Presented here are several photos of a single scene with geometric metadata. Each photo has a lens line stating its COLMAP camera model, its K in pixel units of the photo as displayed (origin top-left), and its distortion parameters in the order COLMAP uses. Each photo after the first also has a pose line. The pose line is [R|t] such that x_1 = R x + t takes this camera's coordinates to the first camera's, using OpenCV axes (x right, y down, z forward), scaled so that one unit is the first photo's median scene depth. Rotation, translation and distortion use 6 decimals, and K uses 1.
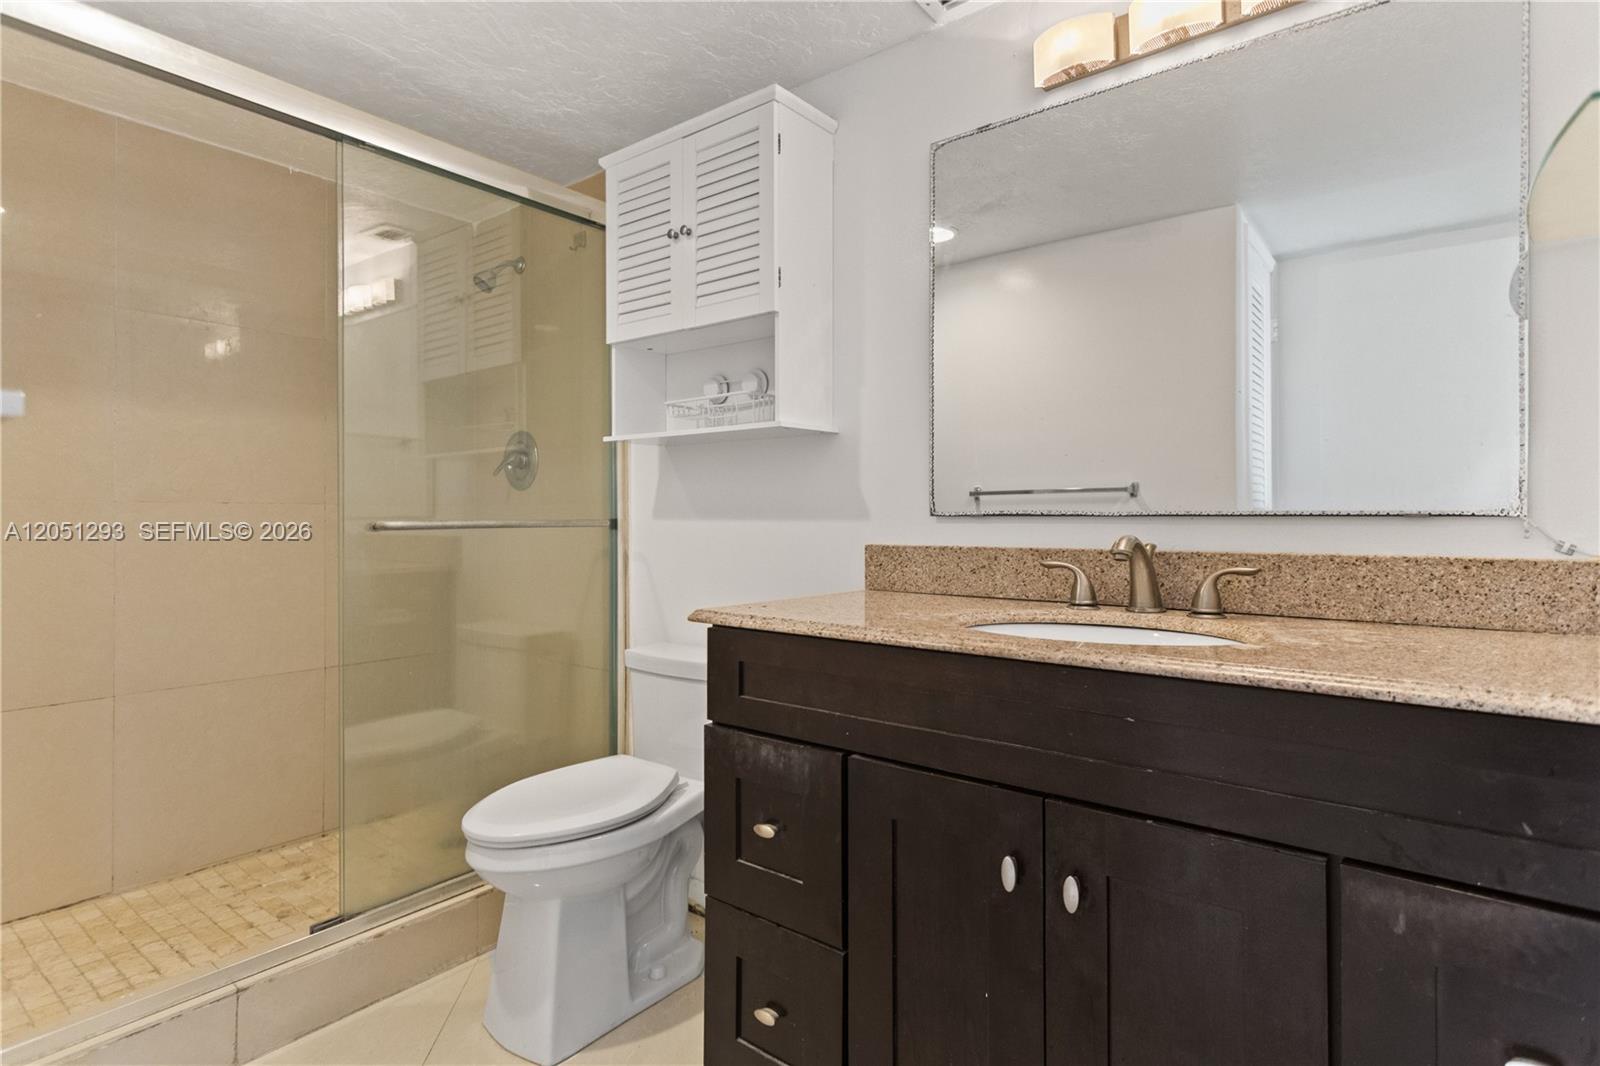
lens RADIAL K [[785.8, 0, 788.3], [0, 785.8, 512.8], [0, 0, 1]] dist [0.005625, 0.000558]
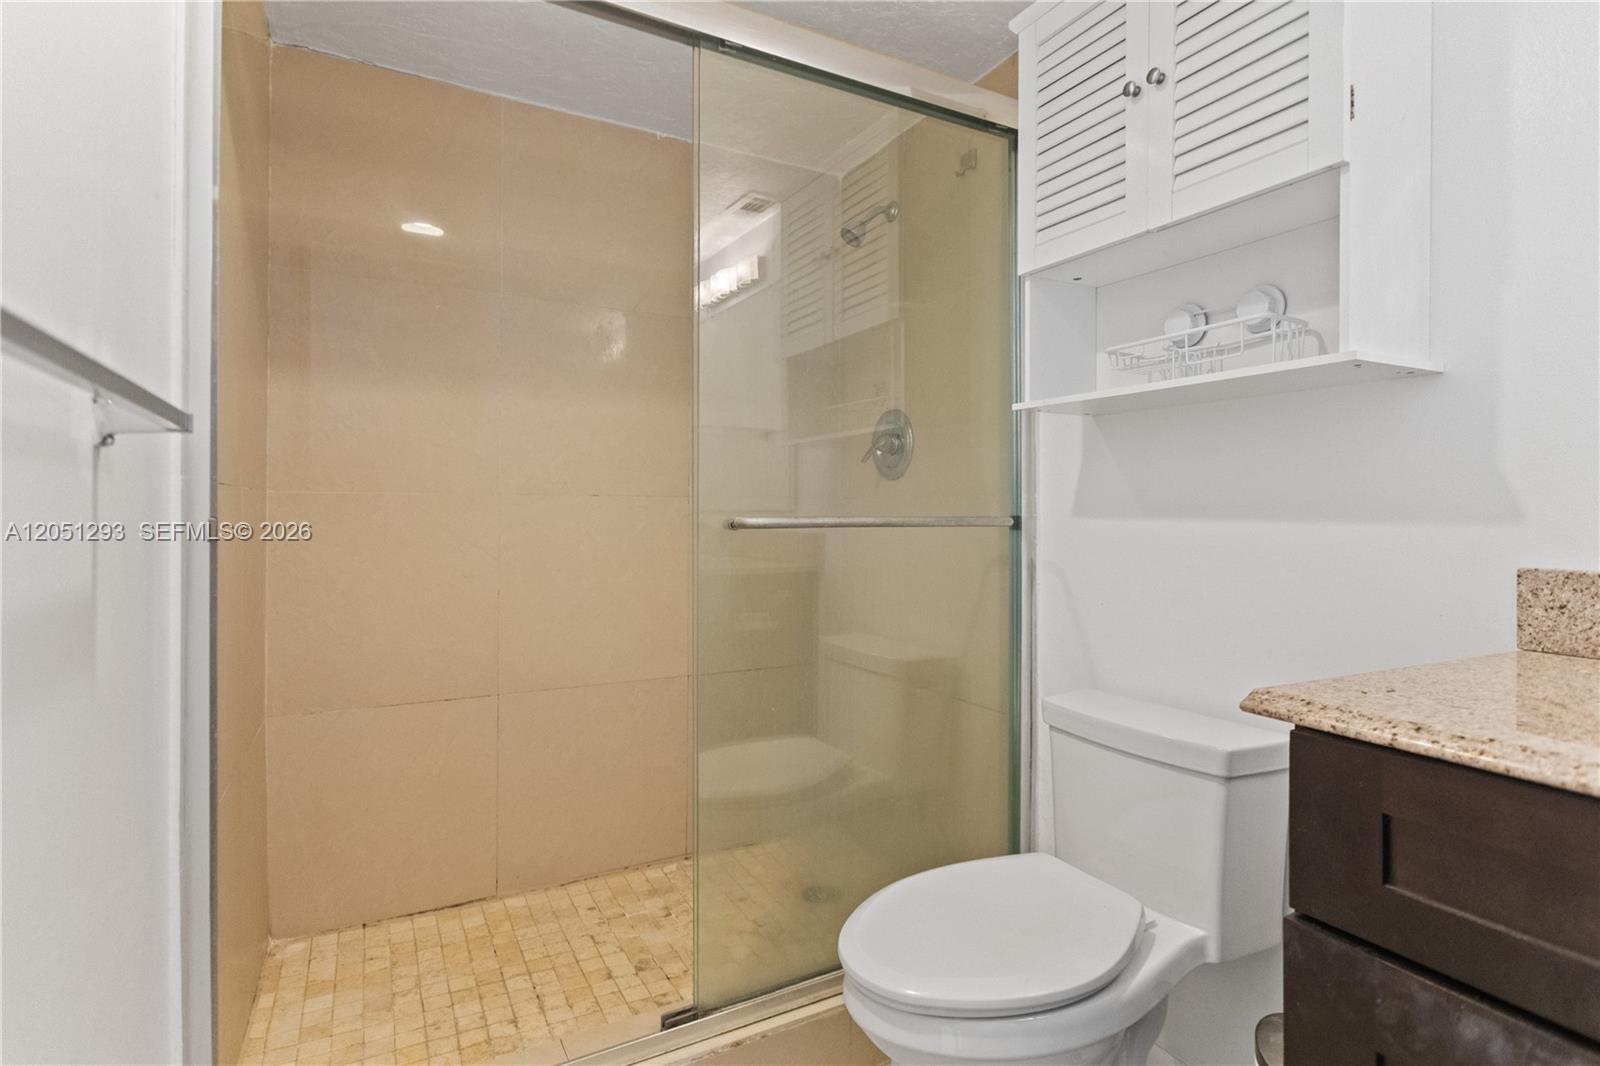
lens RADIAL K [[785.8, 0, 793.5], [0, 785.8, 521.3], [0, 0, 1]] dist [0.005625, 0.000558]
pose [[0.913433, 0.012322, -0.406803, -0.122205], [-0.005051, 0.999808, 0.018943, -0.000251], [0.406958, -0.015248, 0.913320, 0.248564]]
